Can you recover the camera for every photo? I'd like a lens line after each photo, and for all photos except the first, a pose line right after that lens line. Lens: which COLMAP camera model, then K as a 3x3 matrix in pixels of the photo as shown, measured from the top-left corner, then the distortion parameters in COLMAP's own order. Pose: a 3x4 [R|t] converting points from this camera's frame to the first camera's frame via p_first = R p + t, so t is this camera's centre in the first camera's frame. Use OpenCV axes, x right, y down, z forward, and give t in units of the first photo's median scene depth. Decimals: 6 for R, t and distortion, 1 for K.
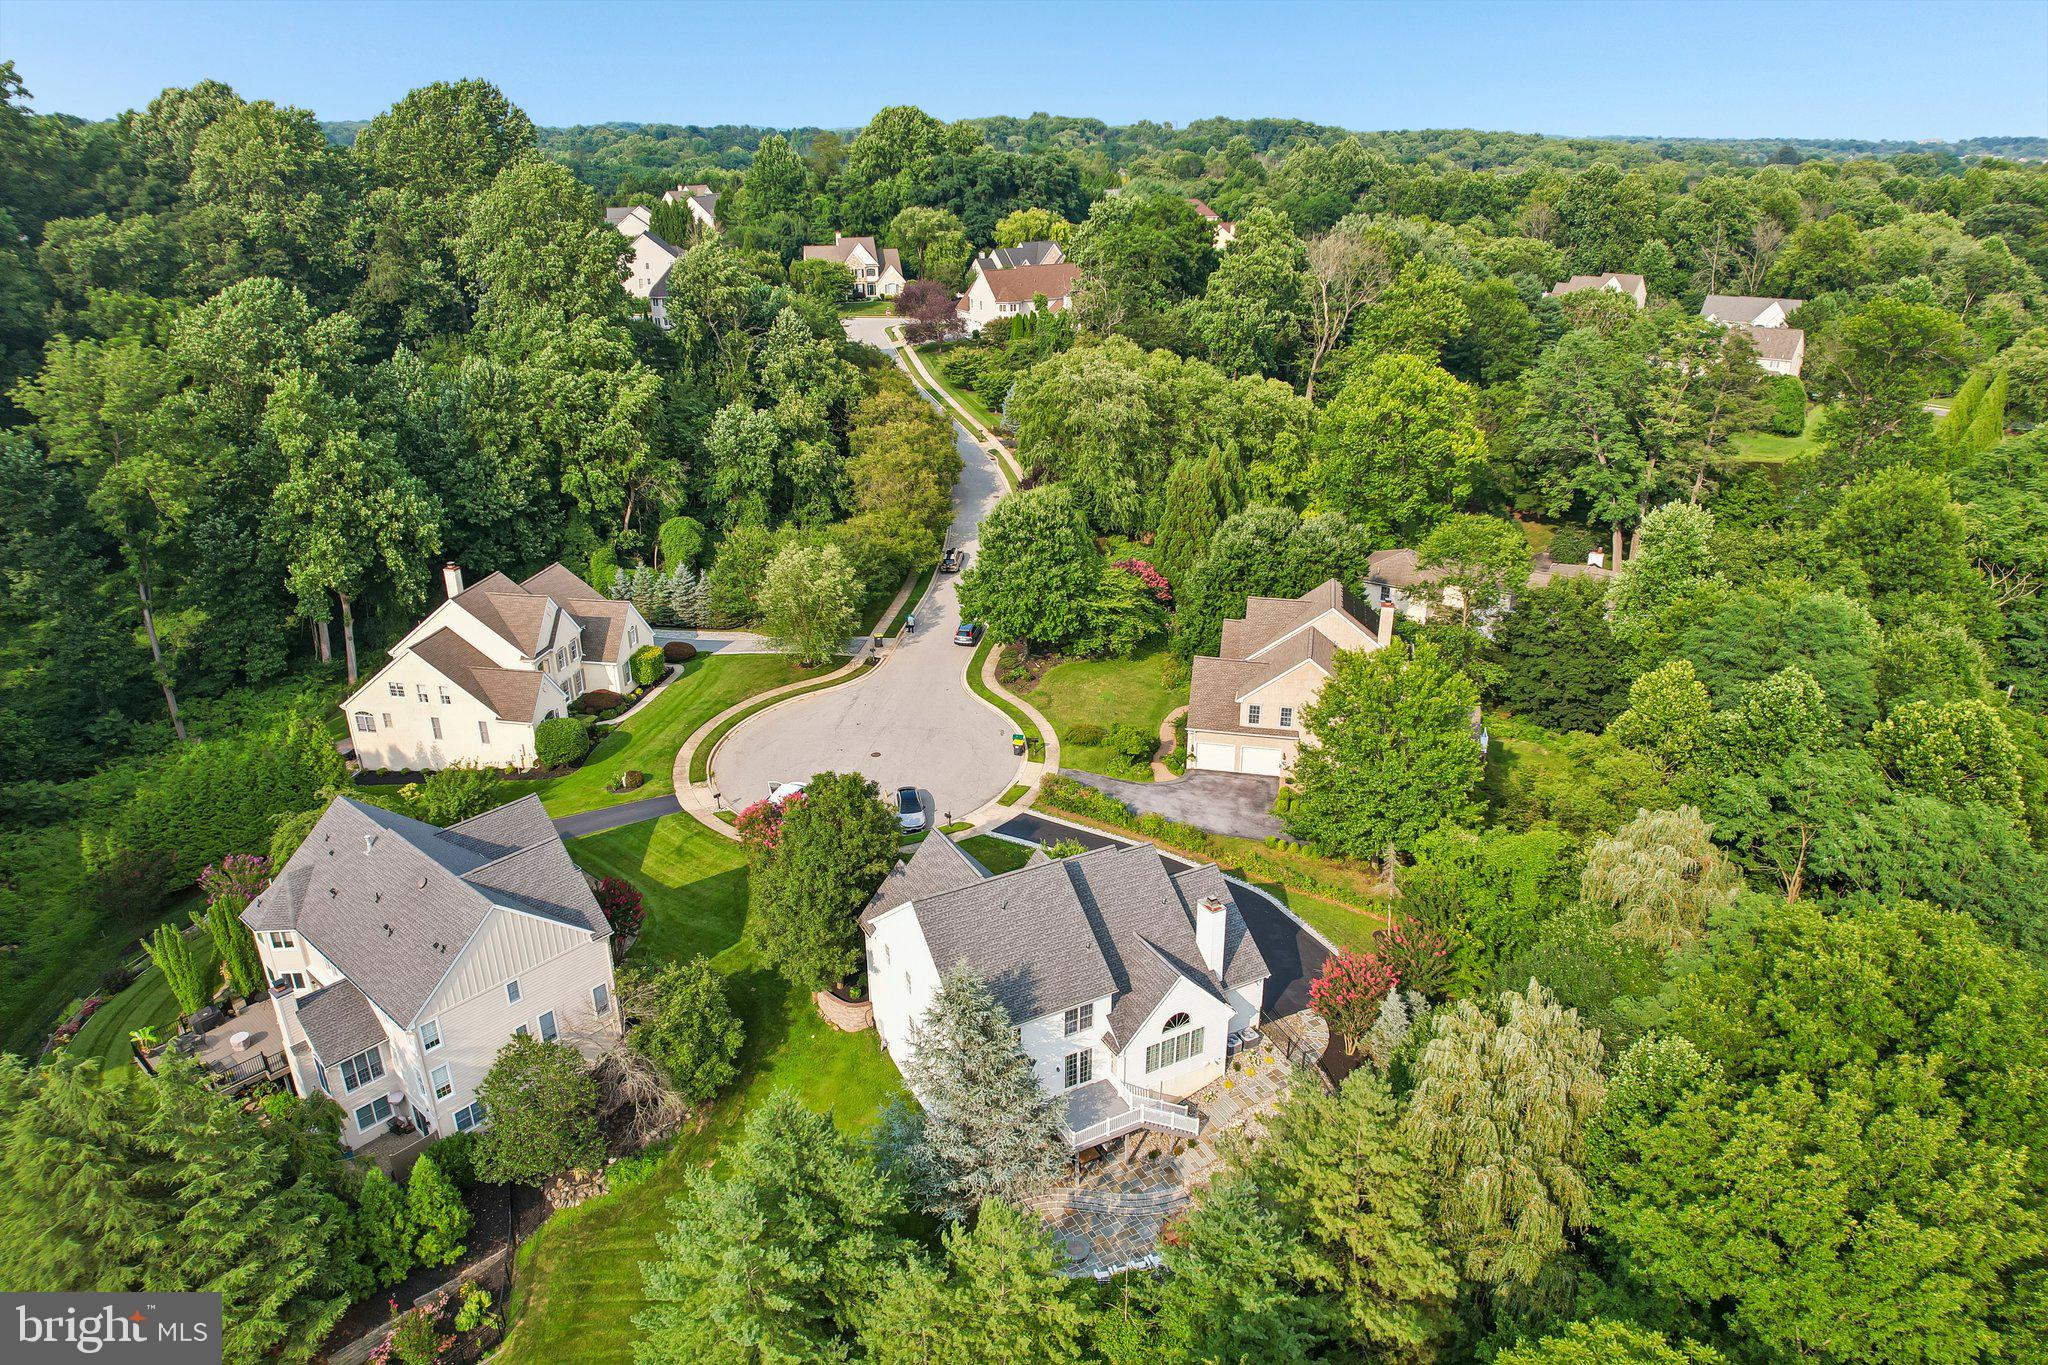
lens RADIAL K [[1308.2, 0, 1024.0], [0, 1308.2, 682.5], [0, 0, 1]] dist [-0.059907, 0.052416]
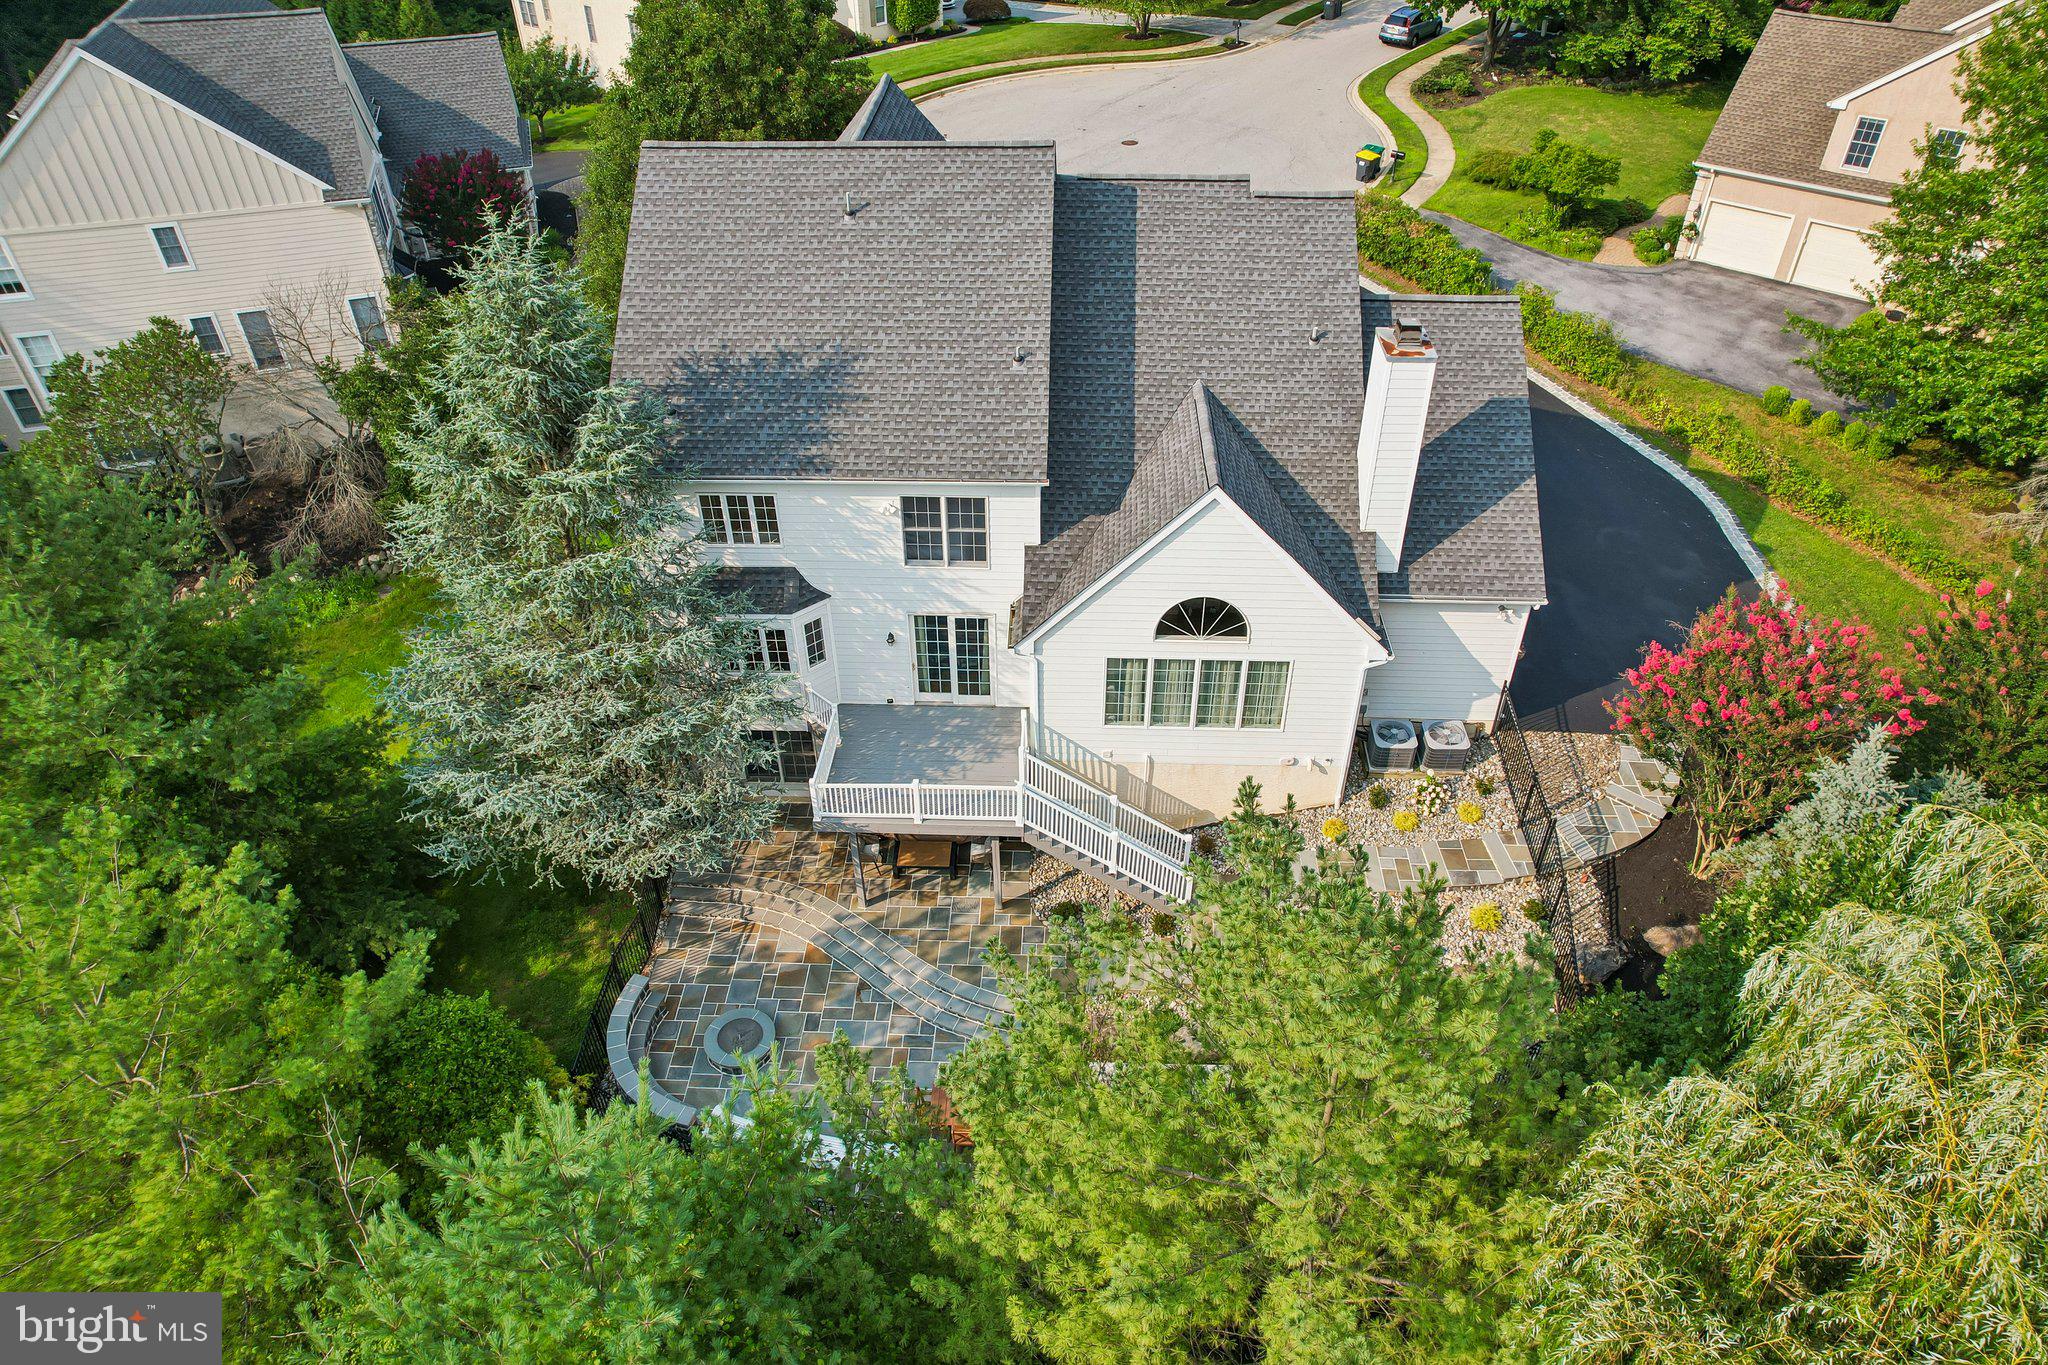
lens RADIAL K [[1309.7, 0, 1030.2], [0, 1309.7, 685.5], [0, 0, 1]] dist [-0.079582, 0.074006]
pose [[0.865660, 0.308919, -0.393957, 0.193275], [-0.197085, 0.933660, 0.299061, 0.148927], [0.460208, -0.181242, 0.869115, 0.548820]]
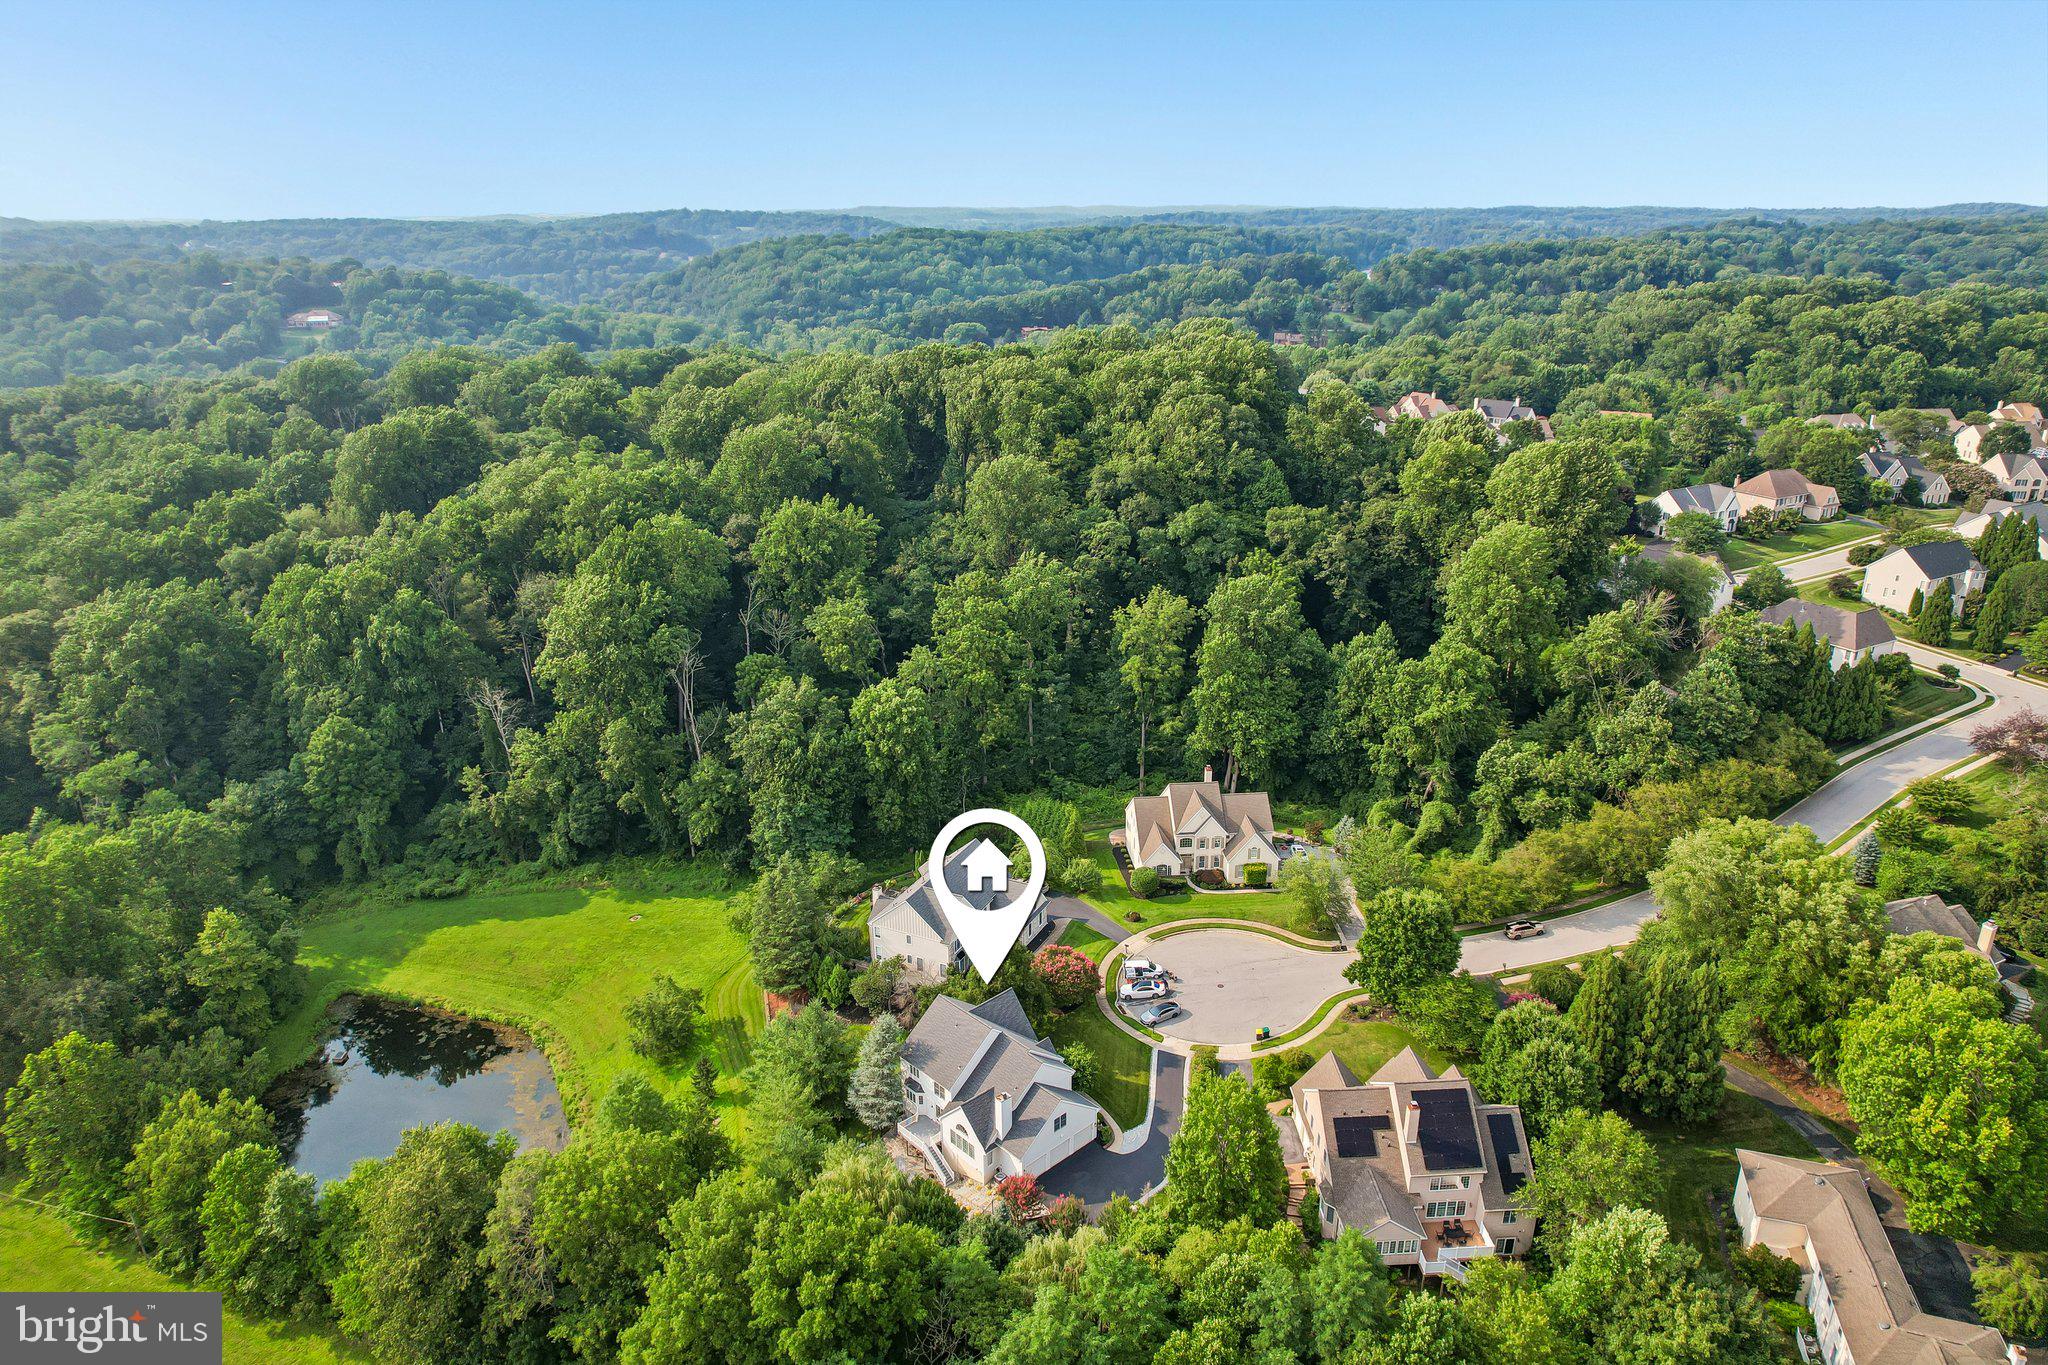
lens RADIAL K [[1308.2, 0, 1024.0], [0, 1308.2, 682.5], [0, 0, 1]] dist [-0.059907, 0.052416]
pose [[0.257669, 0.335324, -0.906181, 1.400430], [-0.368567, 0.901049, 0.228624, -0.680094], [0.893177, 0.275080, 0.355762, 0.187431]]
